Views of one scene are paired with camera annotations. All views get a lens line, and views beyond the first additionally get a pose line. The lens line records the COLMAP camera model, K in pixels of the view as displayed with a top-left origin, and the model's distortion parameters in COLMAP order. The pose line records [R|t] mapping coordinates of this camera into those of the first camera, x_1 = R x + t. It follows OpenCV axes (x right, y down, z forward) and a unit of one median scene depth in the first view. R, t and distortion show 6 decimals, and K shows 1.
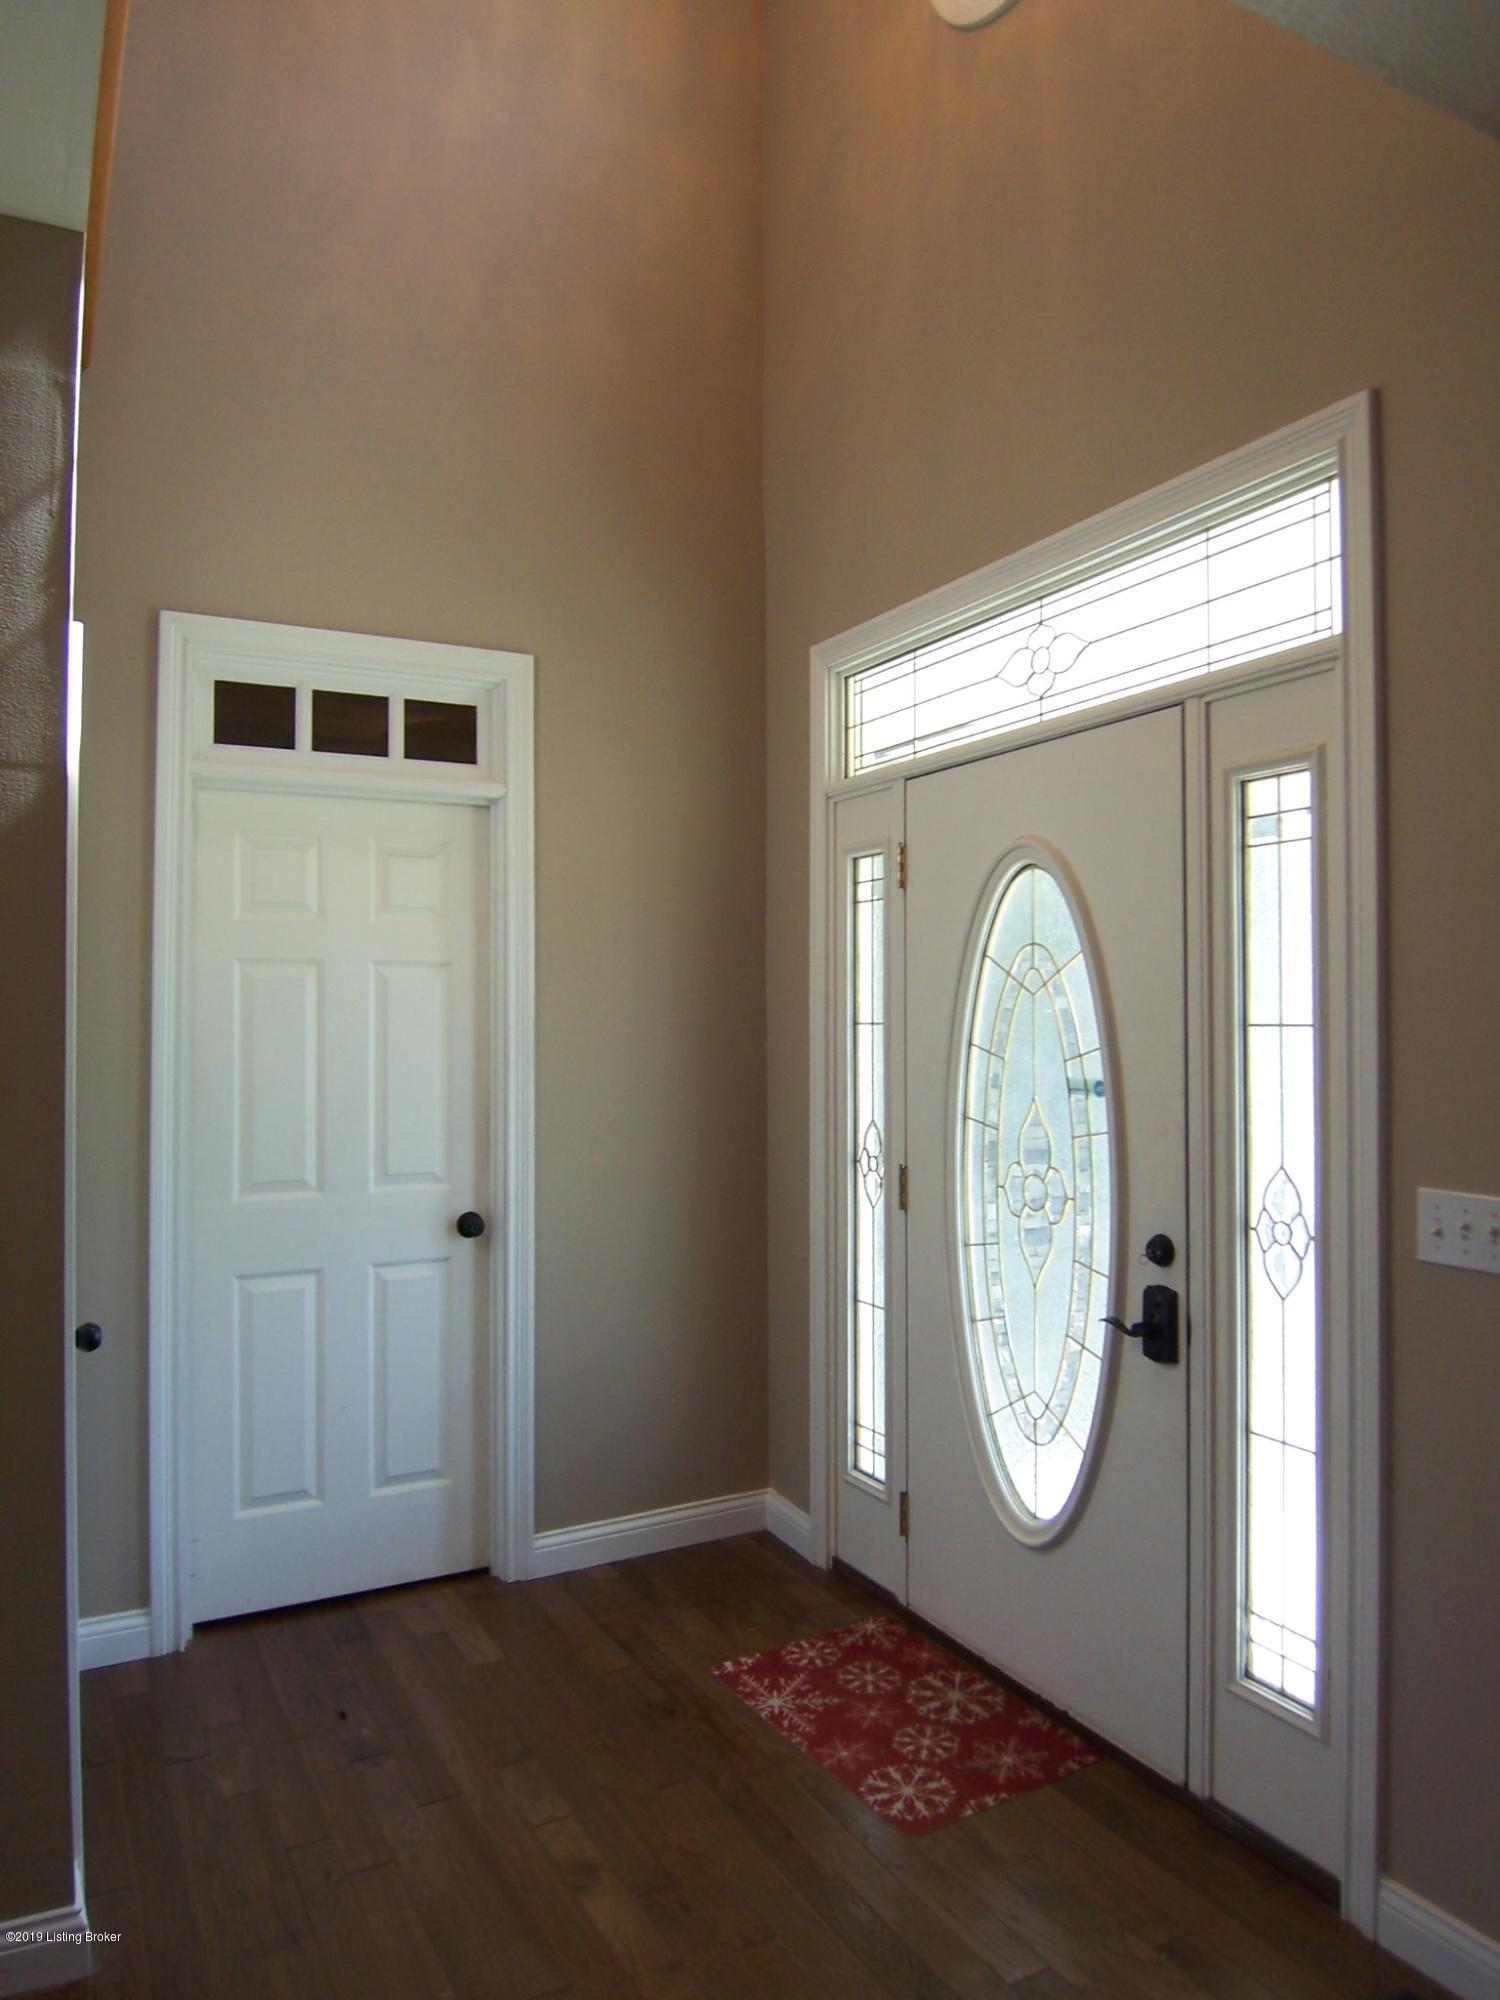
lens RADIAL K [[1358.9, 0, 754.4], [0, 1358.9, 990.7], [0, 0, 1]] dist [-0.016573, -0.035512]
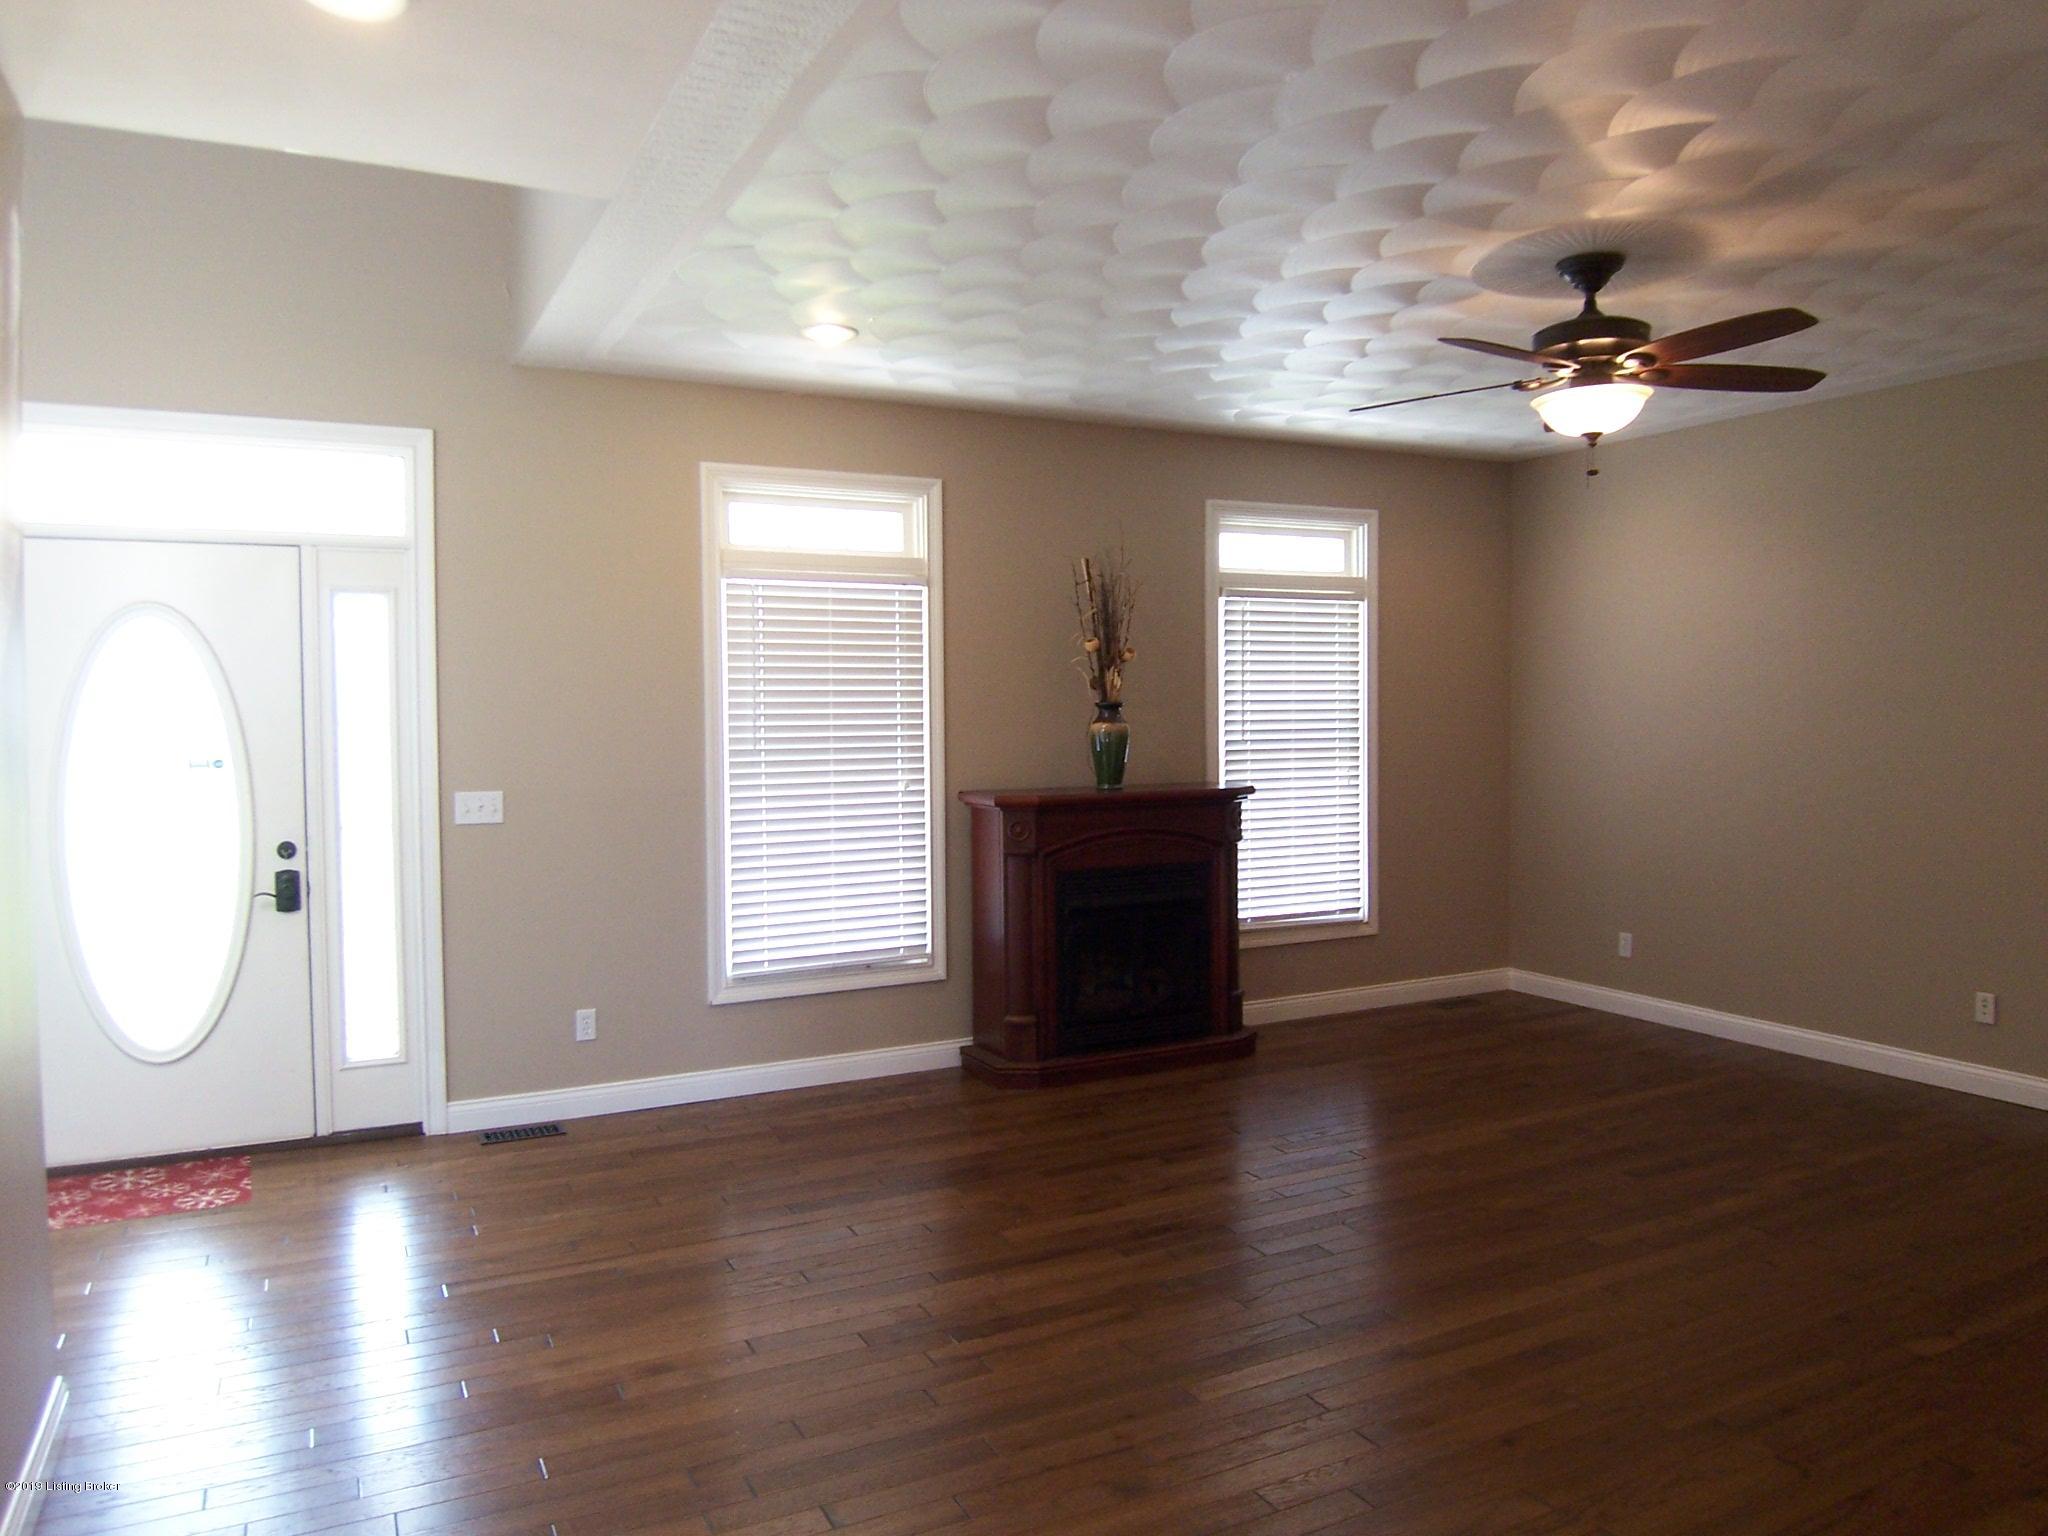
lens RADIAL K [[1391.5, 0, 1027.7], [0, 1391.5, 767.7], [0, 0, 1]] dist [-0.016573, -0.035512]
pose [[0.031640, -0.043291, 0.998561, -1.472940], [-0.012755, 0.998963, 0.043713, -0.009398], [-0.999418, -0.014120, 0.031055, -0.034671]]
